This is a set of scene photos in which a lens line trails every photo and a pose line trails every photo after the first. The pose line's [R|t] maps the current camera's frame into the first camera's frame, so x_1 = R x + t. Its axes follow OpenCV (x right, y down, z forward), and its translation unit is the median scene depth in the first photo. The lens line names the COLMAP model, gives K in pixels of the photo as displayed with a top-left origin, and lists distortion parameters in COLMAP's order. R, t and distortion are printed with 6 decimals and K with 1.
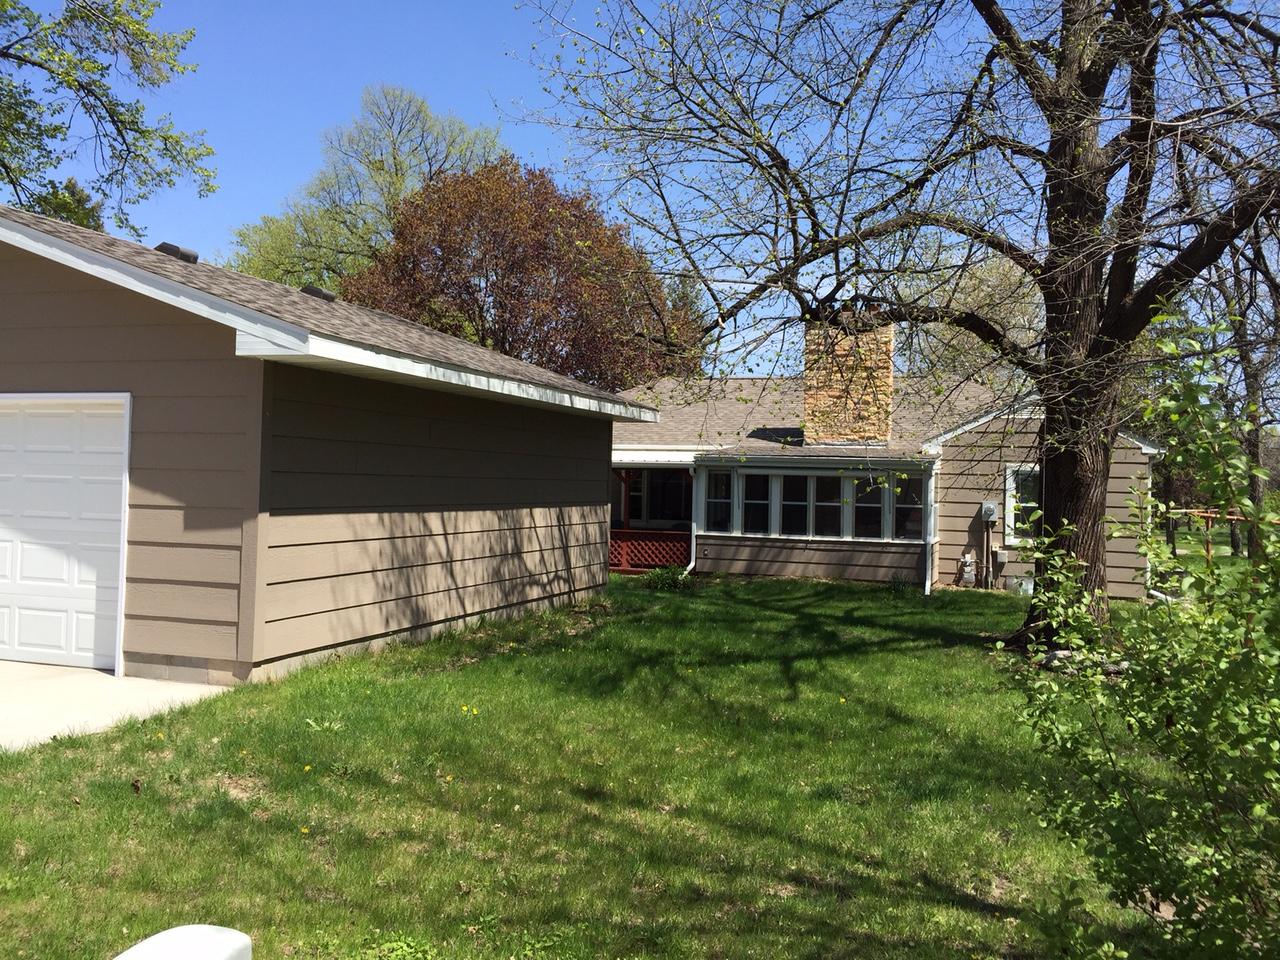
lens RADIAL K [[1113.1, 0, 640.0], [0, 1113.1, 480.0], [0, 0, 1]] dist [0.012741, -0.001210]
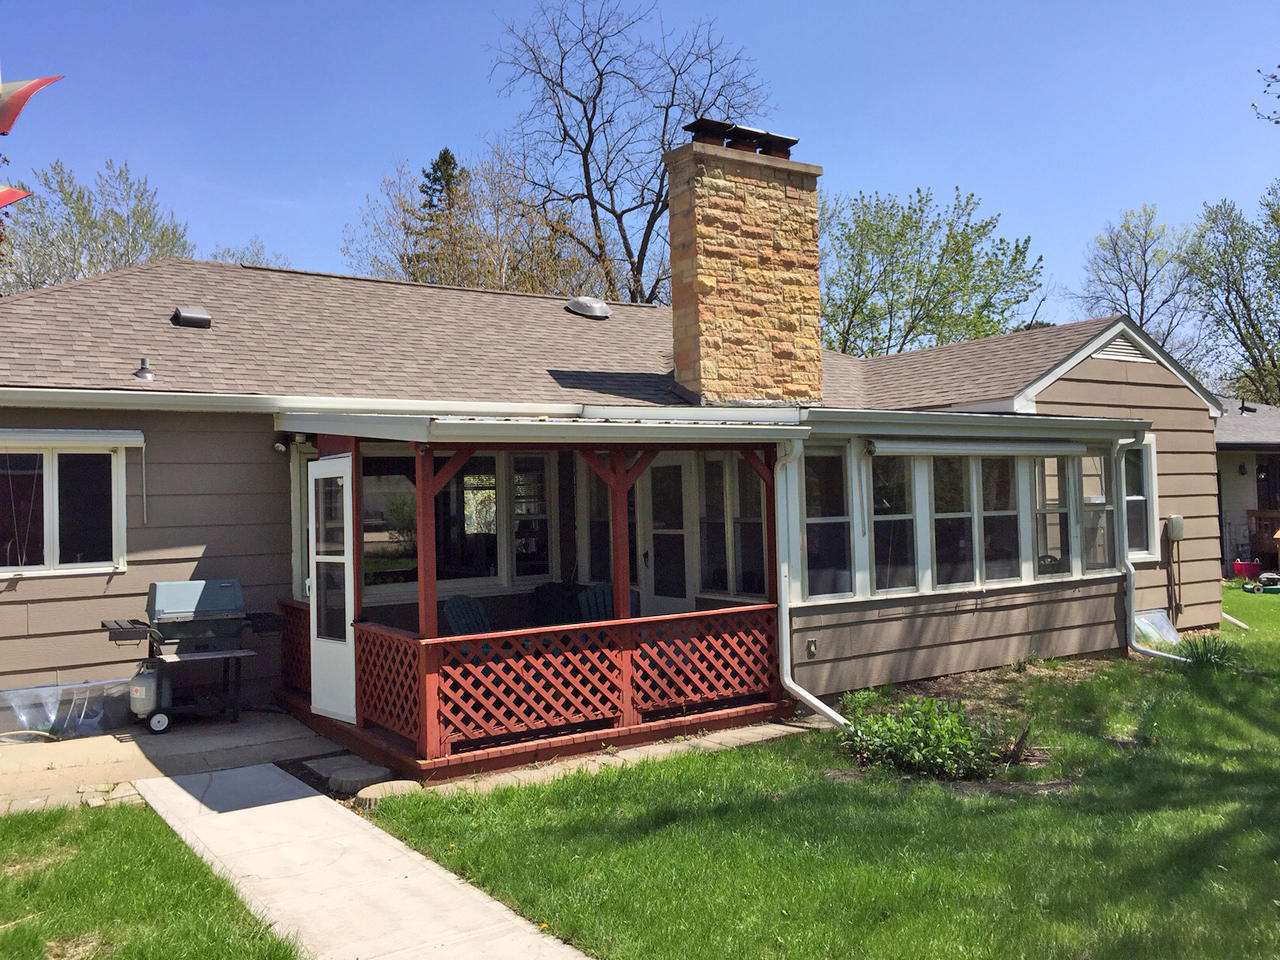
lens RADIAL K [[1113.1, 0, 640.0], [0, 1113.1, 480.0], [0, 0, 1]] dist [0.012741, -0.001210]
pose [[0.583208, -0.023894, 0.811971, -0.311166], [0.037600, 0.999290, 0.002400, 0.000348], [-0.811452, 0.029131, 0.583693, 0.827350]]
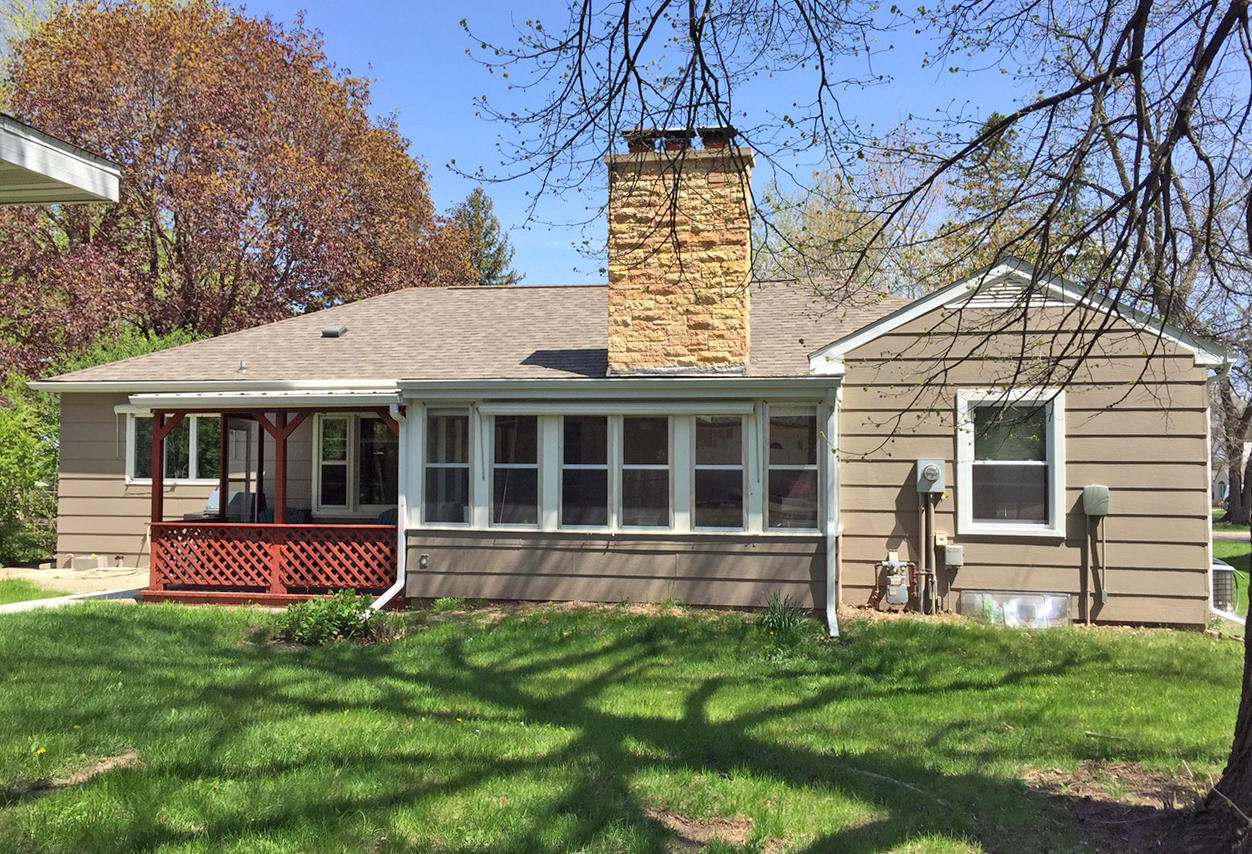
lens RADIAL K [[1115.7, 0, 655.1], [0, 1115.7, 444.7], [0, 0, 1]] dist [0.036688, -0.010983]
pose [[0.987025, -0.013144, 0.160029, 0.085309], [0.016167, 0.999714, -0.017604, 0.020187], [-0.159752, 0.019963, 0.986955, 0.455919]]
